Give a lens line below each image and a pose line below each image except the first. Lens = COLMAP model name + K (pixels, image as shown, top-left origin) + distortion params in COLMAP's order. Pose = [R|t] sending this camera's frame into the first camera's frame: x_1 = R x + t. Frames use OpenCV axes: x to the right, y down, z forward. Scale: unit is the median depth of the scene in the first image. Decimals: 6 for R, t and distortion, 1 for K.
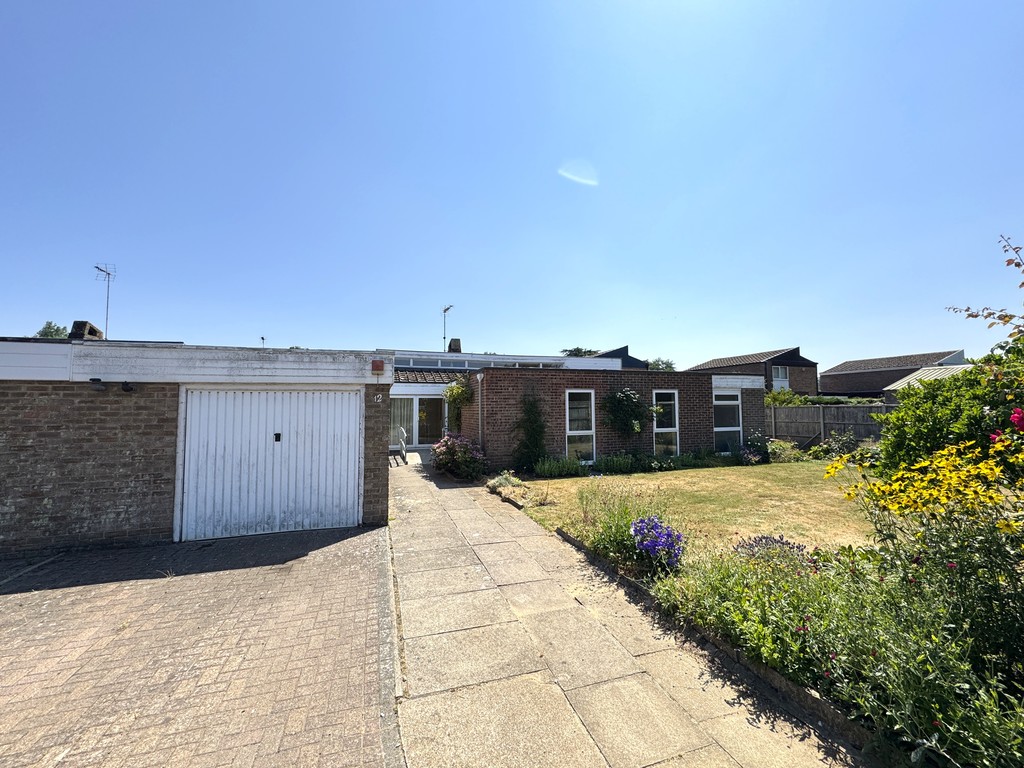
lens RADIAL K [[410.3, 0, 511.2], [0, 410.3, 383.6], [0, 0, 1]] dist [-0.007924, 0.000083]
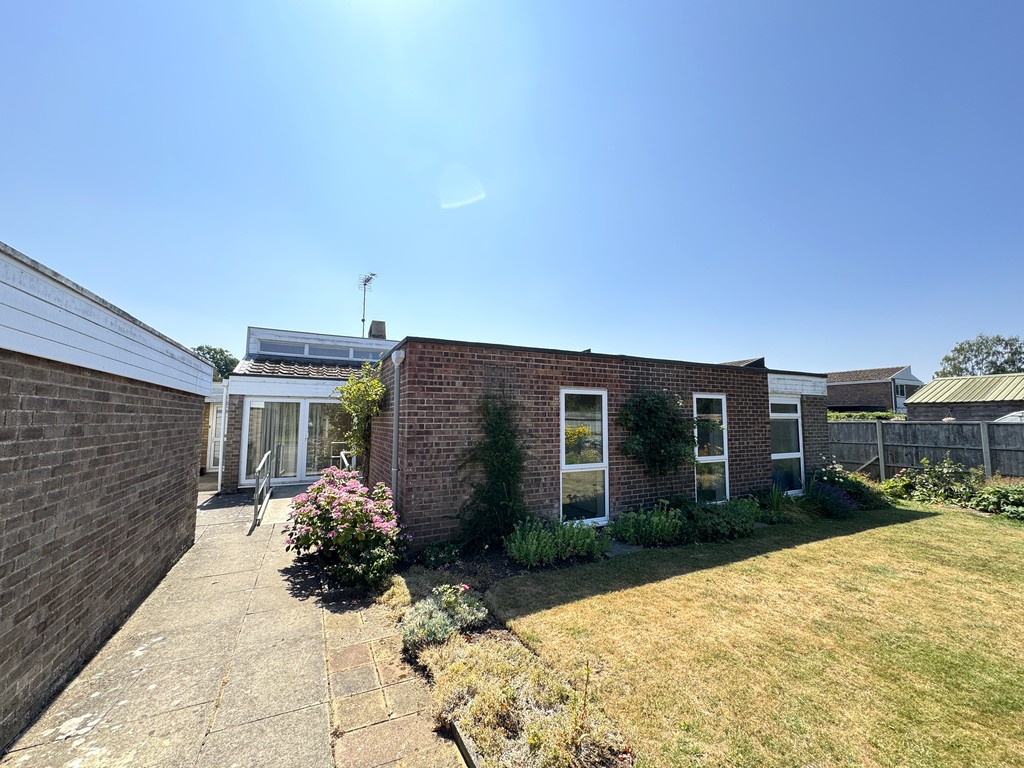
lens RADIAL K [[410.3, 0, 511.4], [0, 410.3, 384.0], [0, 0, 1]] dist [-0.007924, 0.000083]
pose [[0.990236, 0.022603, 0.137553, -0.006376], [-0.019056, 0.999452, -0.027049, 0.023888], [-0.138089, 0.024164, 0.990125, 0.448094]]
